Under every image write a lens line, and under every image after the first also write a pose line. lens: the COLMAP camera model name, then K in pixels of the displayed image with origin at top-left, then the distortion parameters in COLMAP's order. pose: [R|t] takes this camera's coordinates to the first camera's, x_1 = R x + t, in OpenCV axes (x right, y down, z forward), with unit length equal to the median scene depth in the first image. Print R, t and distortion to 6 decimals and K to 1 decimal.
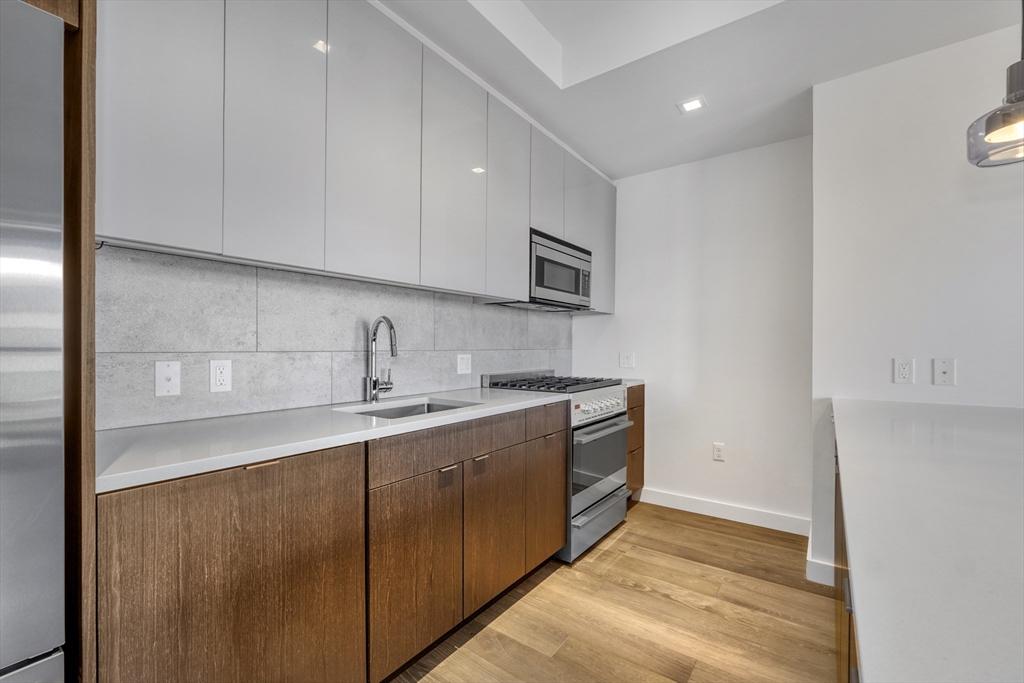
lens RADIAL K [[442.0, 0, 510.3], [0, 442.0, 343.5], [0, 0, 1]] dist [-0.003378, -0.000293]
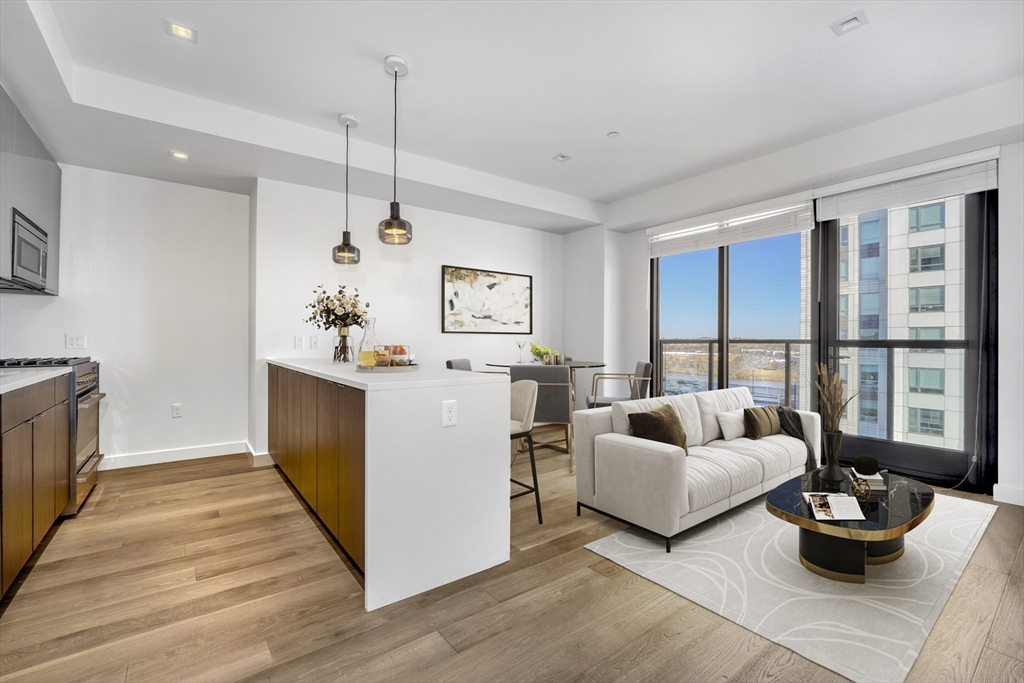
lens RADIAL K [[442.0, 0, 510.3], [0, 442.0, 343.5], [0, 0, 1]] dist [-0.003378, -0.000293]
pose [[0.290960, -0.008800, 0.956695, -0.583049], [-0.008450, 0.999895, 0.011768, 0.028146], [-0.956698, -0.011508, 0.290855, -0.381401]]
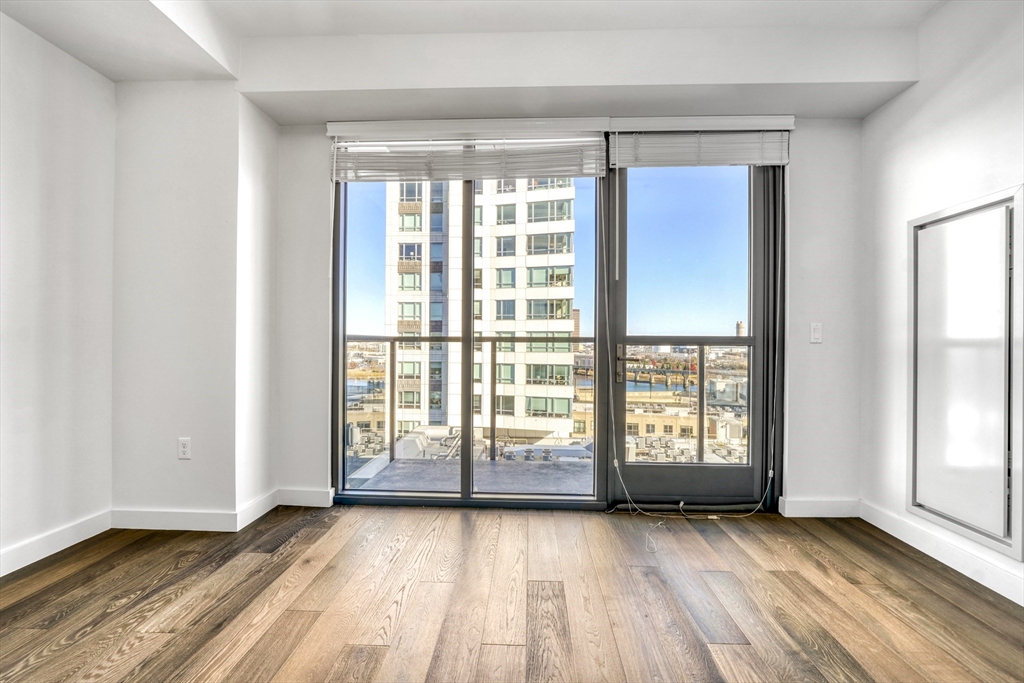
lens RADIAL K [[448.3, 0, 510.1], [0, 448.3, 346.0], [0, 0, 1]] dist [-0.005295, 0.000085]
pose [[-0.547994, -0.011794, 0.836399, 0.433240], [-0.014370, 0.999886, 0.004684, 0.049687], [-0.836359, -0.009452, -0.548101, -0.152228]]
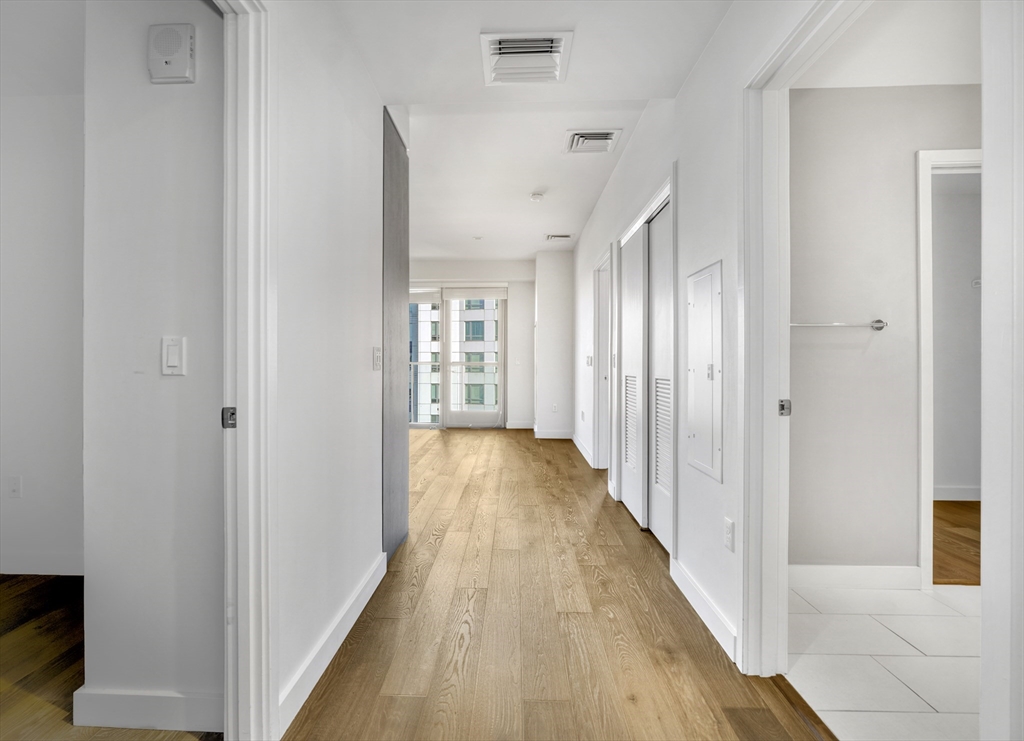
lens RADIAL K [[491.7, 0, 512.0], [0, 491.7, 370.5], [0, 0, 1]] dist [0.000156, 0.000020]
pose [[-0.580715, -0.016016, 0.813949, -1.759535], [-0.010349, 0.999871, 0.012291, 0.035999], [-0.814041, -0.001286, -0.580806, 0.578978]]
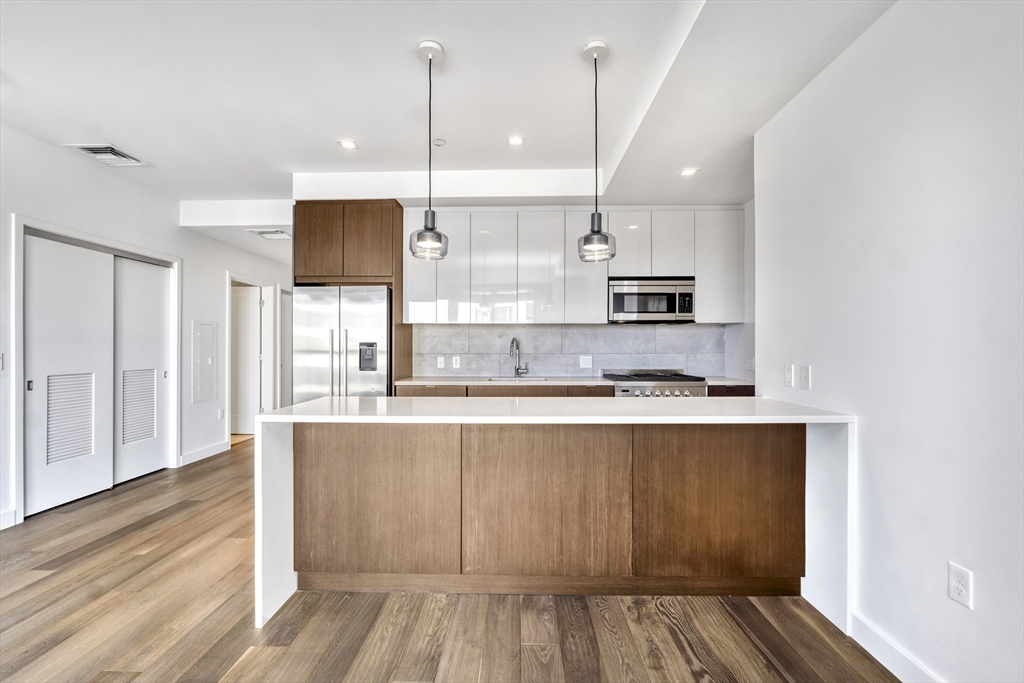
lens RADIAL K [[448.3, 0, 510.1], [0, 448.3, 346.0], [0, 0, 1]] dist [-0.005295, 0.000085]
pose [[0.565487, -0.006254, -0.824733, 1.160116], [0.007404, 0.999969, -0.002506, -0.011488], [0.824724, -0.004689, 0.565516, -0.198993]]
